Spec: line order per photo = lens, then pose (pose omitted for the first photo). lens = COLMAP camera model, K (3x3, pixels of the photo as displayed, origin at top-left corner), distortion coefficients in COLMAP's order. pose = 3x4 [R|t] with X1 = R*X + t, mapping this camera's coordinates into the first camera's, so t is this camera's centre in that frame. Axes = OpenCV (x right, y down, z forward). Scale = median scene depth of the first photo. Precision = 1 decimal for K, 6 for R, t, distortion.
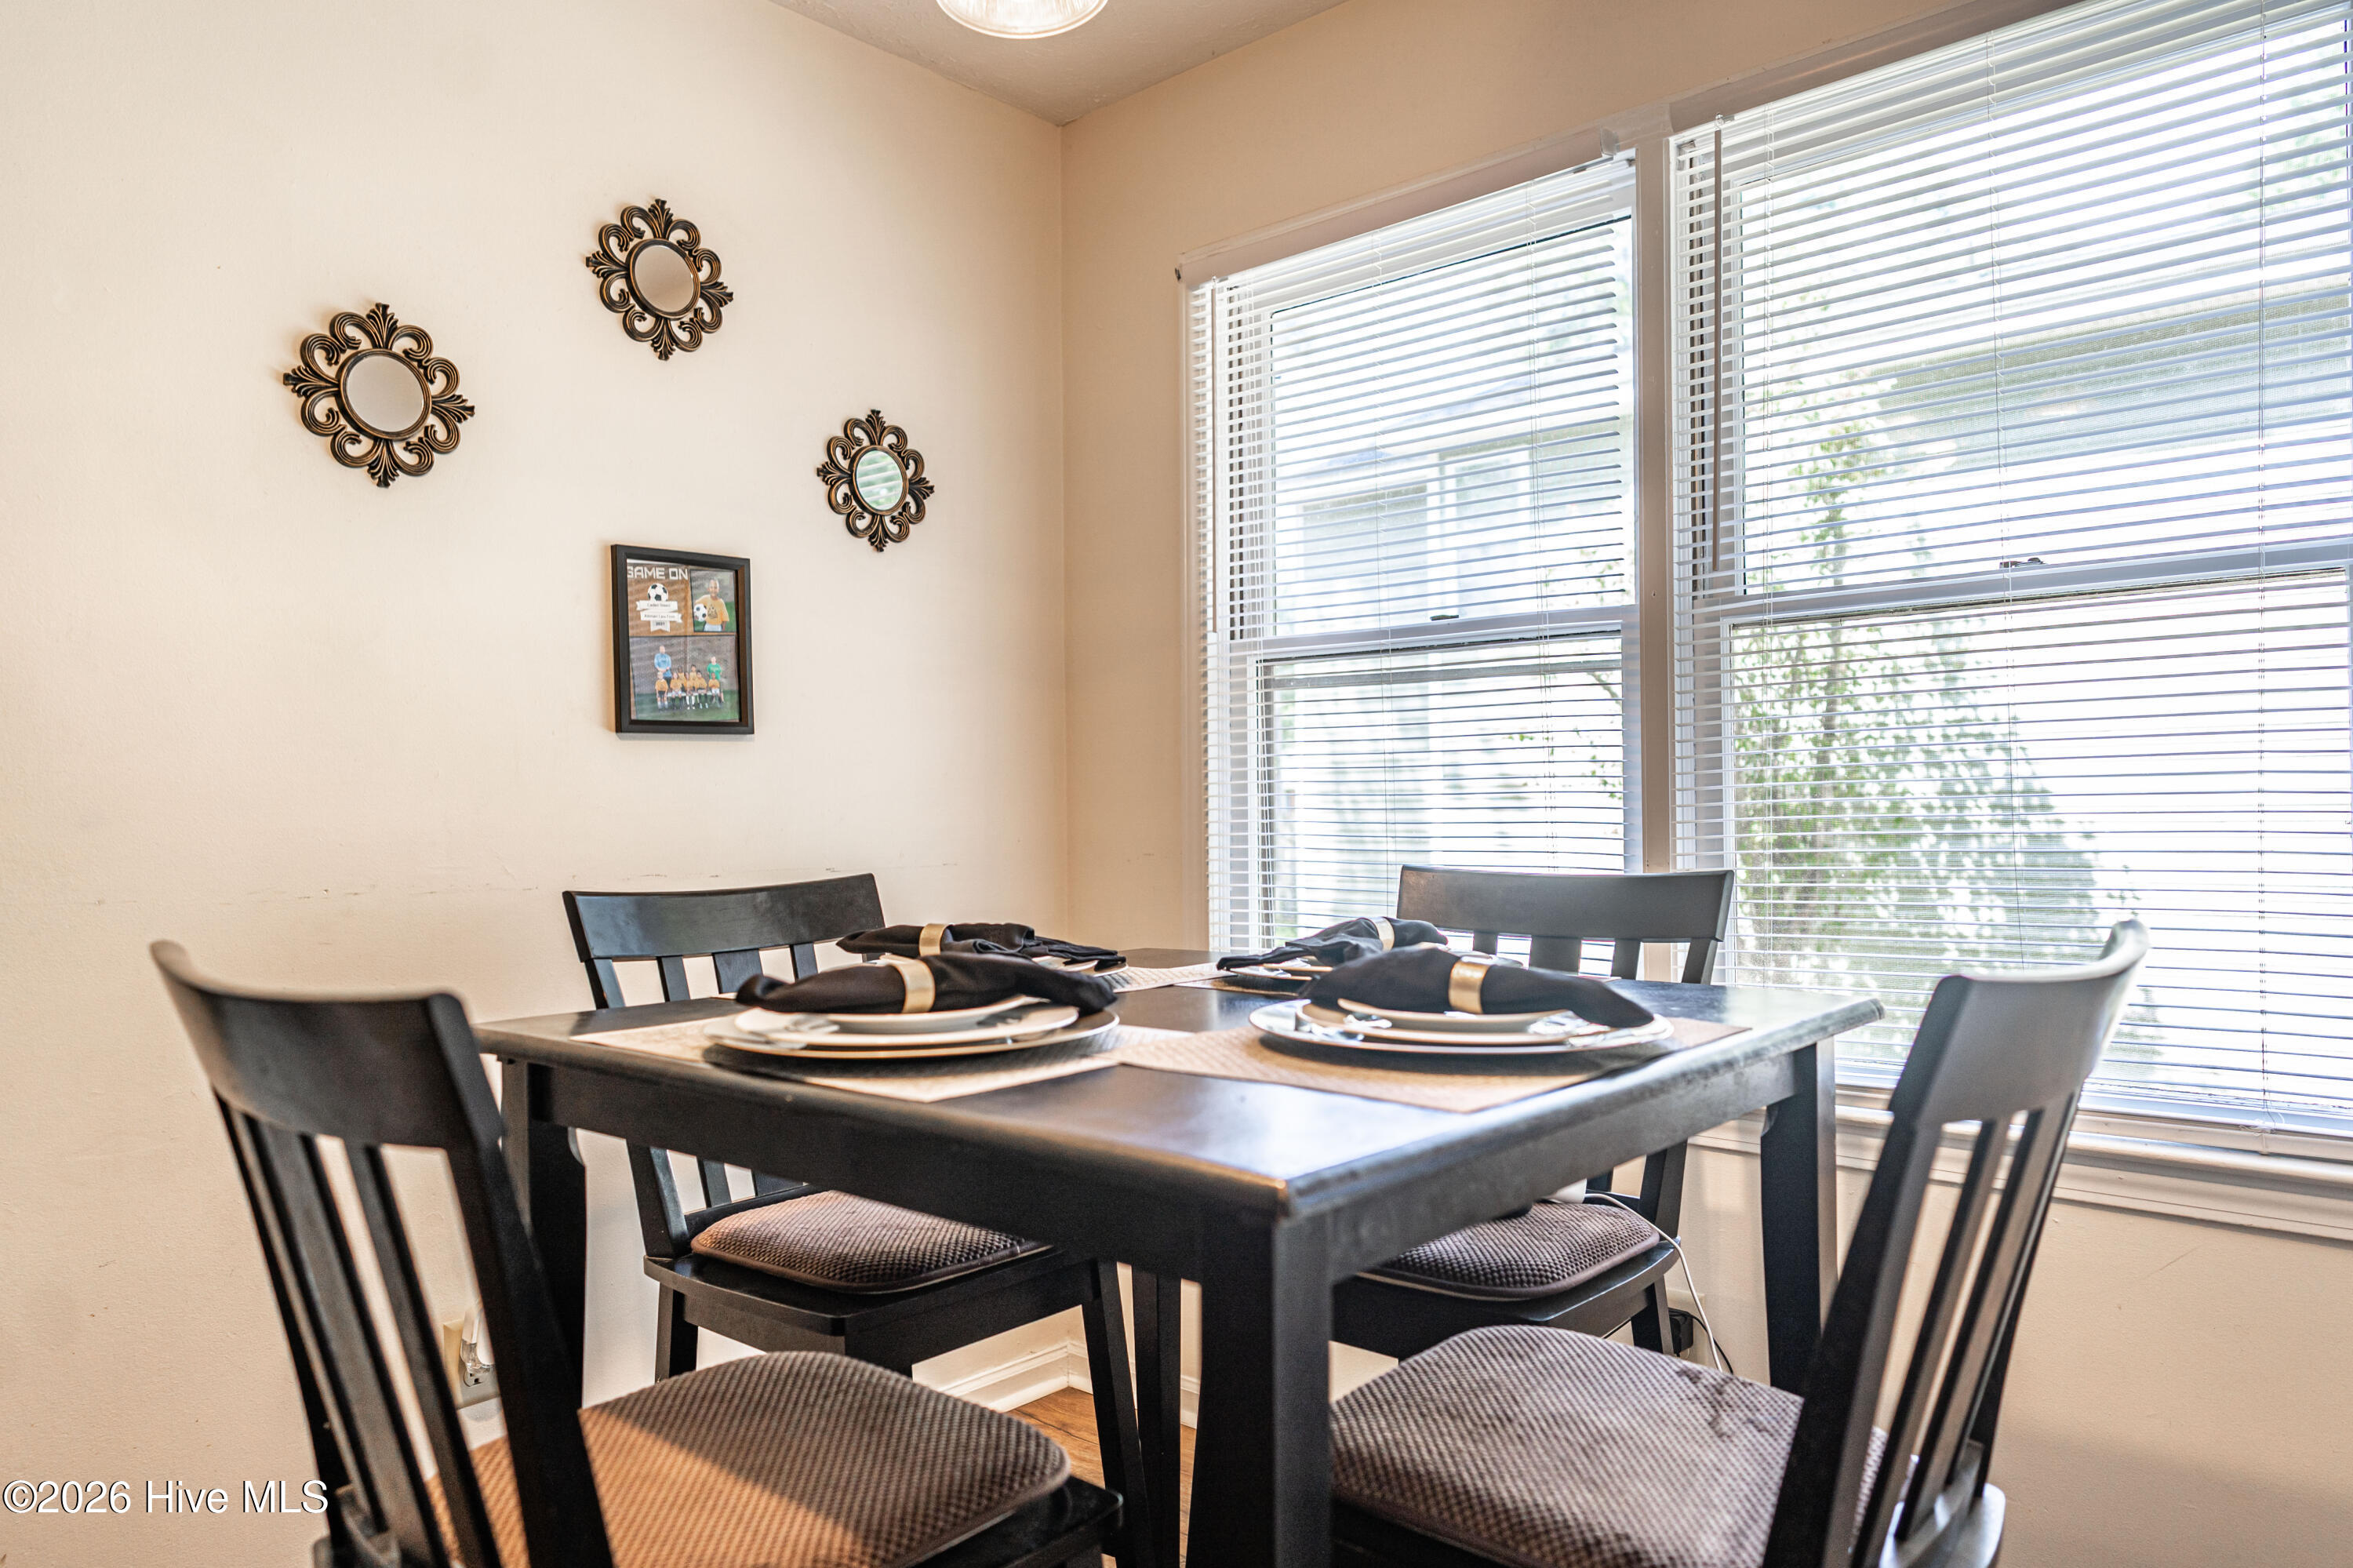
lens RADIAL K [[1634.6, 0, 1176.5], [0, 1634.6, 784.0], [0, 0, 1]] dist [-0.000655, -0.000318]
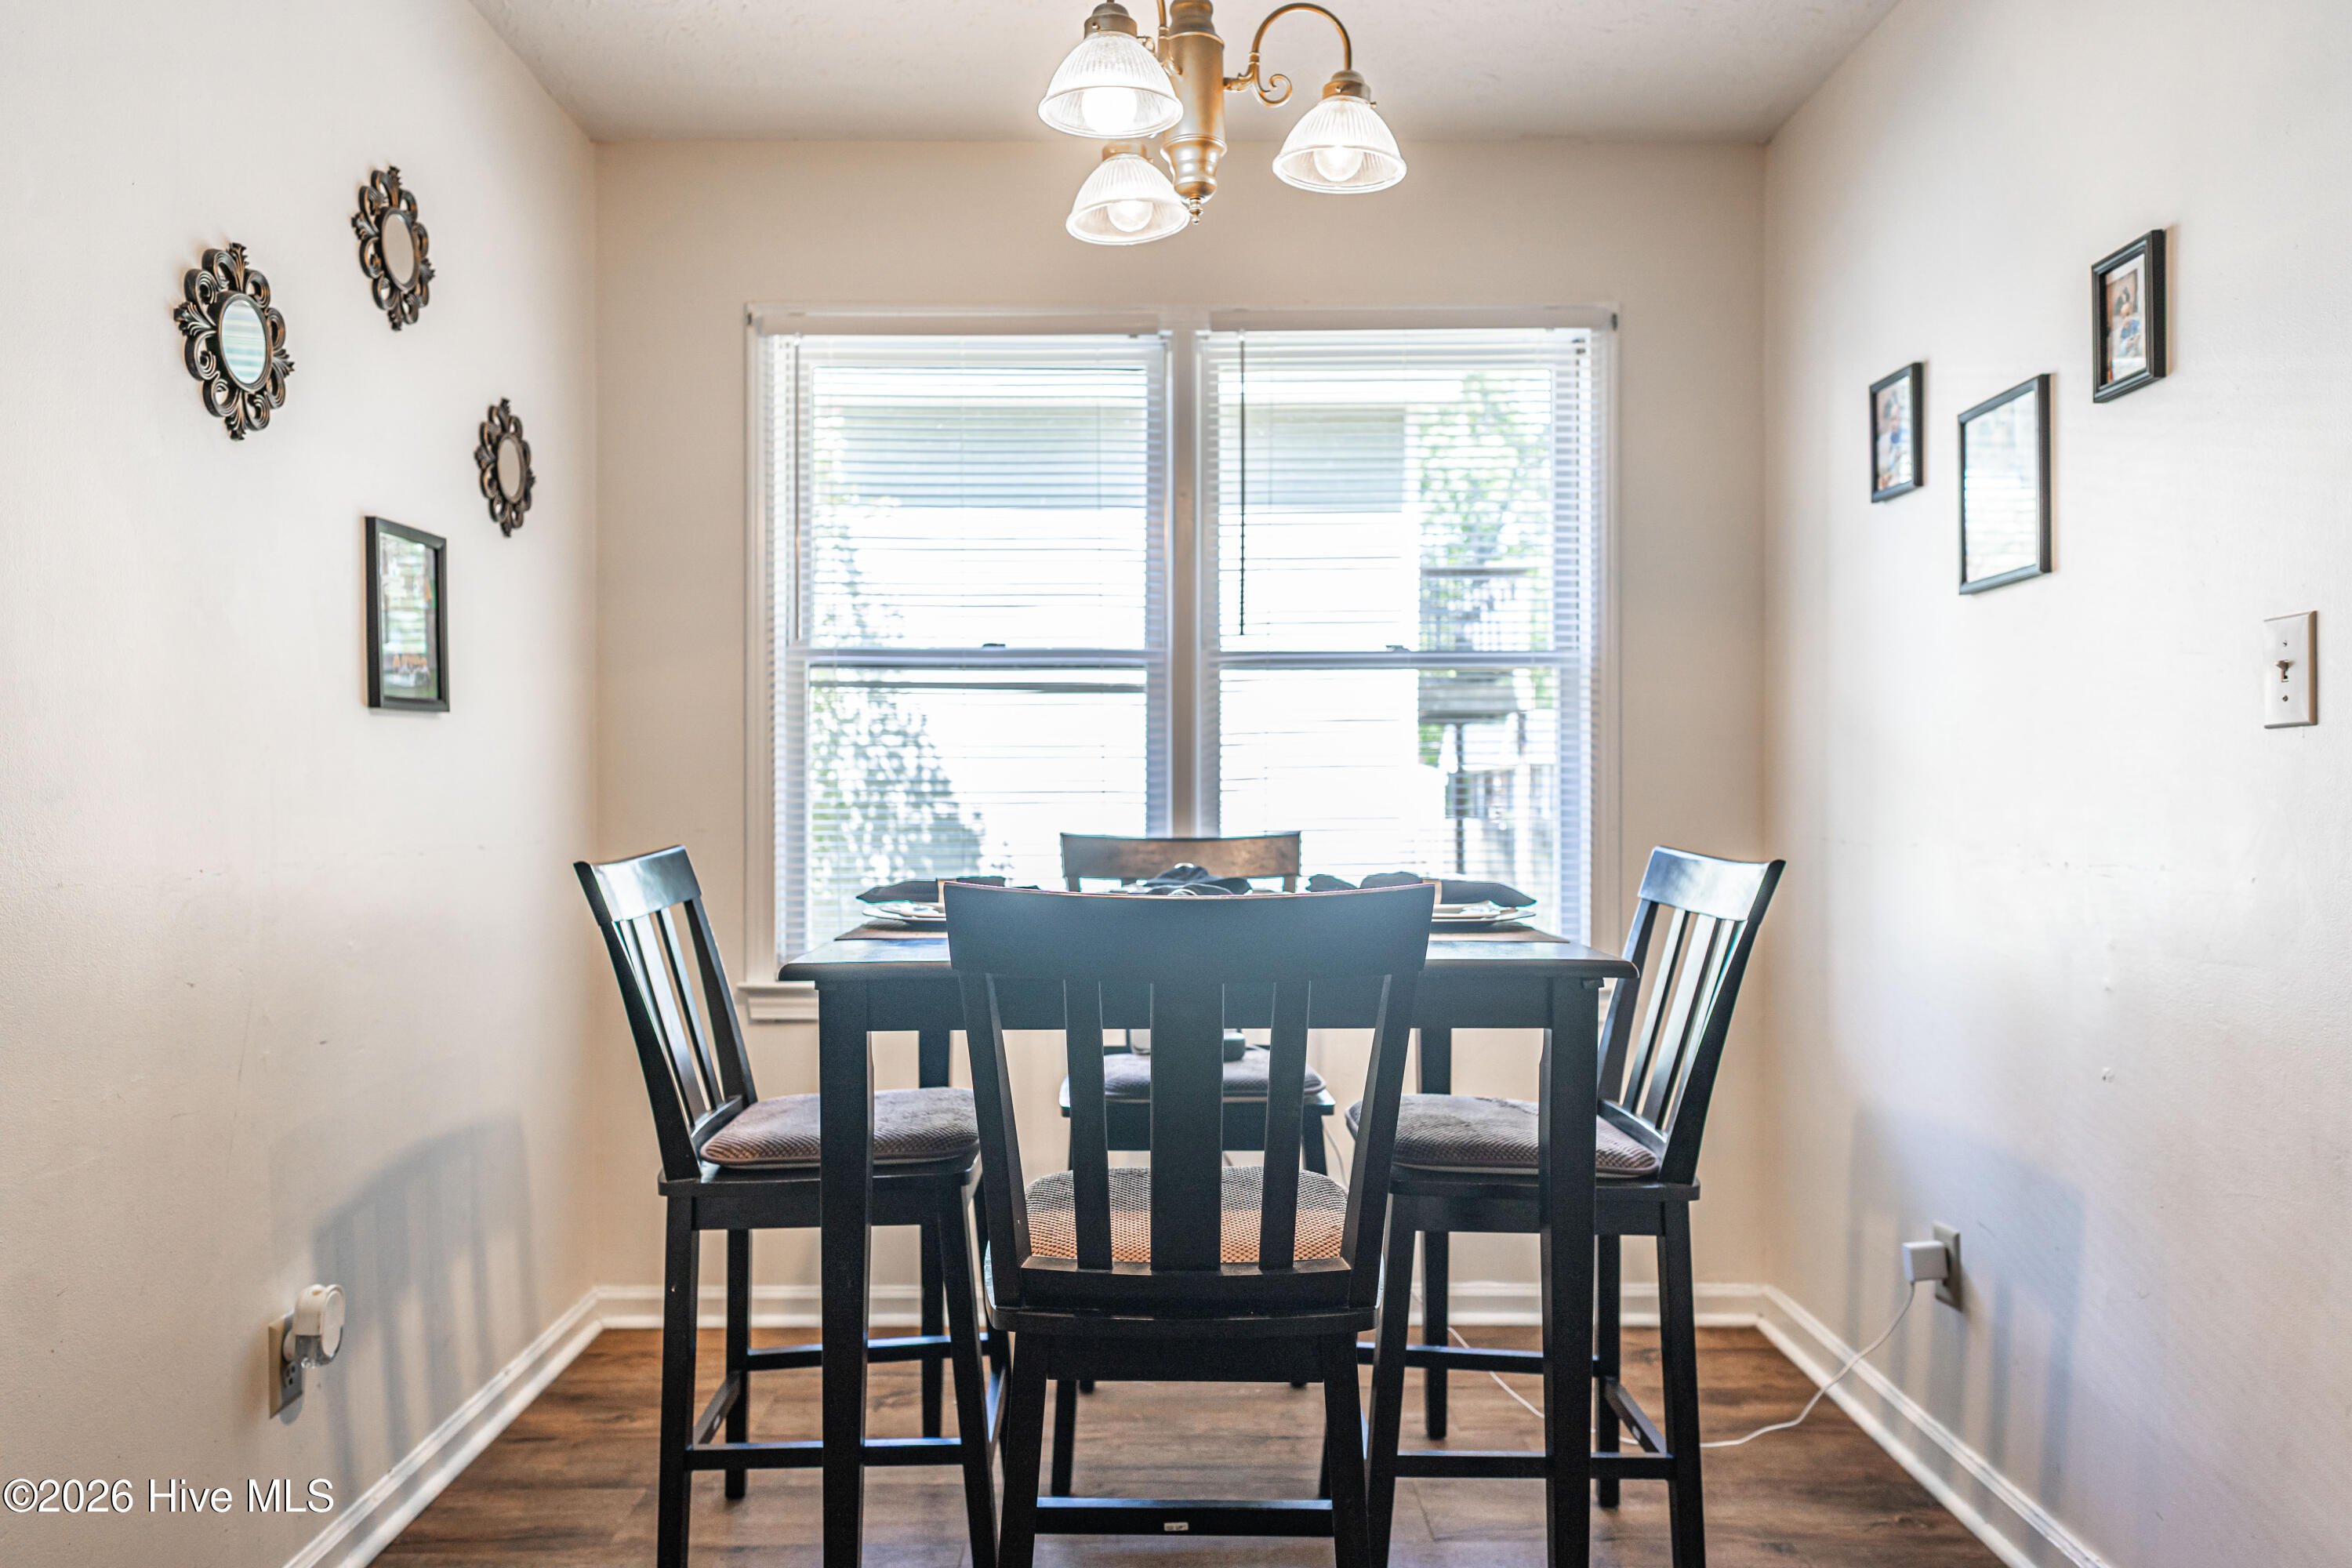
lens RADIAL K [[1674.1, 0, 1176.0], [0, 1674.1, 784.0], [0, 0, 1]] dist [0.003546, 0.002379]
pose [[0.722166, 0.008717, 0.691665, -0.205490], [-0.014803, 0.999886, 0.002854, 0.001302], [-0.691562, -0.012299, 0.722213, -0.018814]]
